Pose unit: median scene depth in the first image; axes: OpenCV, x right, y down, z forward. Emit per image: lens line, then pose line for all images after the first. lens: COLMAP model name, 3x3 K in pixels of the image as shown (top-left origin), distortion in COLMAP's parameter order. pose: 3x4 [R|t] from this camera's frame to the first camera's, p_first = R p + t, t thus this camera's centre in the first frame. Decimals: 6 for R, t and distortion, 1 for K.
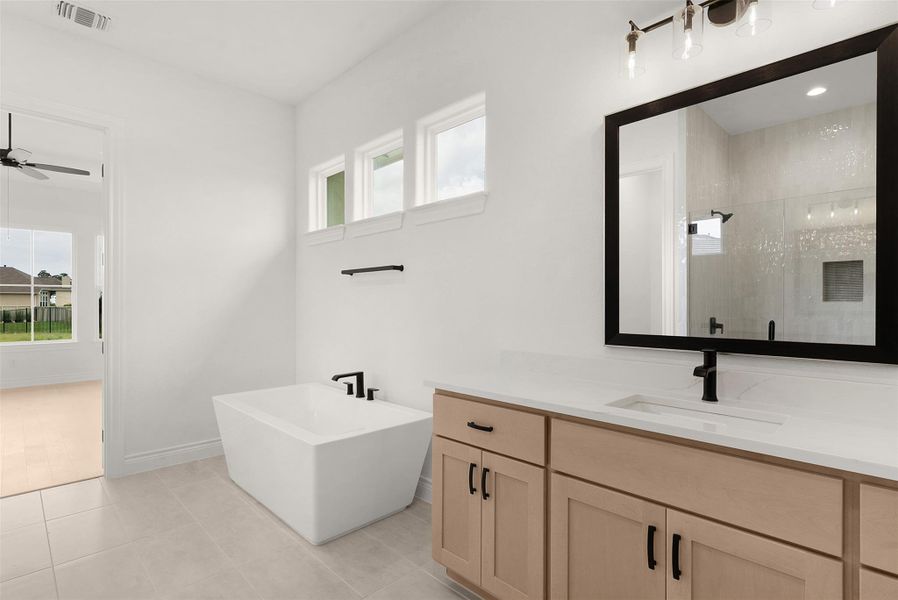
lens RADIAL K [[432.4, 0, 449.0], [0, 432.4, 300.0], [0, 0, 1]] dist [0.002239, 0.000073]
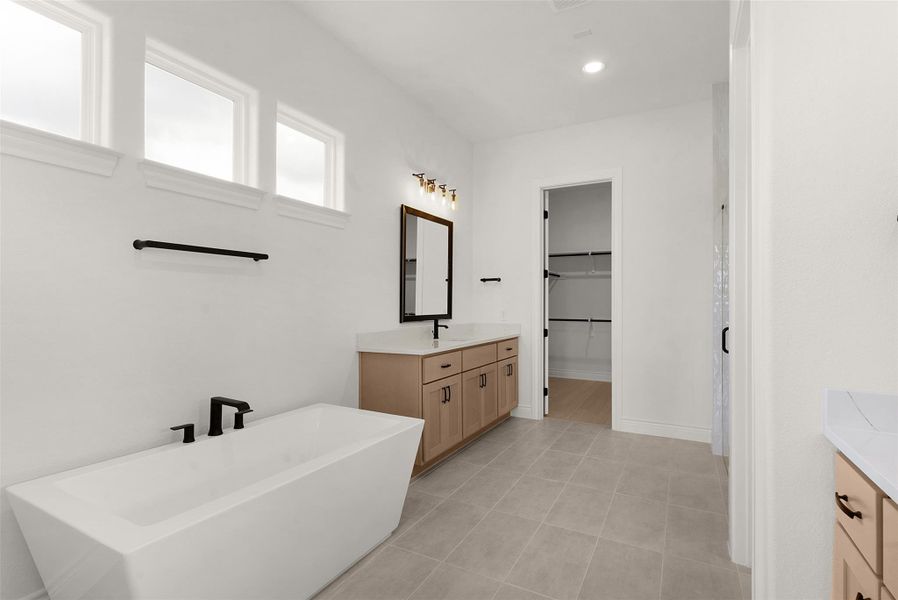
lens RADIAL K [[432.4, 0, 449.0], [0, 432.4, 300.0], [0, 0, 1]] dist [0.002239, 0.000073]
pose [[-0.278790, 0.006943, 0.960327, -1.572939], [-0.007640, 0.999926, -0.009447, 0.019155], [-0.960322, -0.009970, -0.278716, 1.361192]]
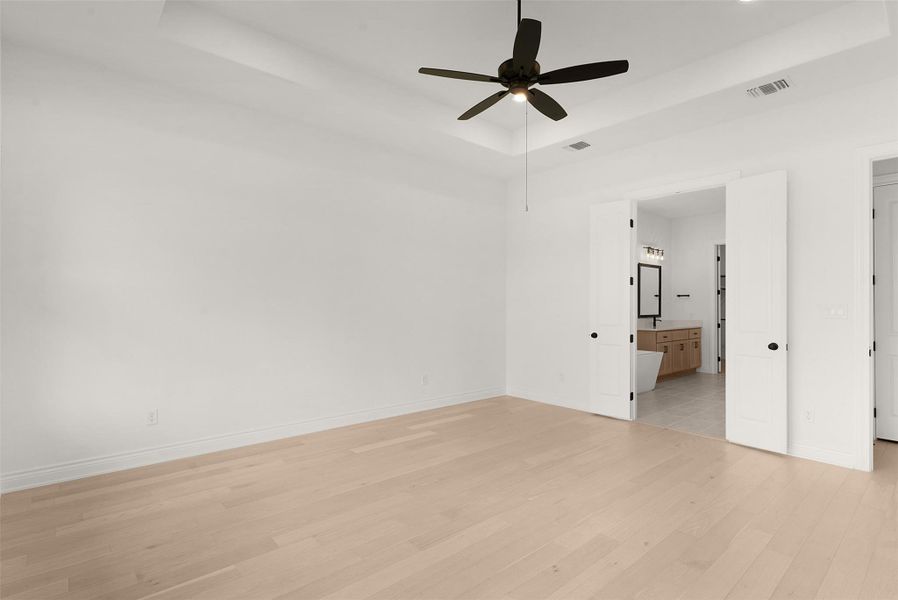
lens RADIAL K [[432.4, 0, 449.0], [0, 432.4, 300.0], [0, 0, 1]] dist [0.002239, 0.000073]
pose [[0.081036, 0.012298, 0.996635, -3.958003], [-0.003280, 0.999922, -0.012072, -0.013990], [-0.996706, -0.002290, 0.081070, 2.515499]]
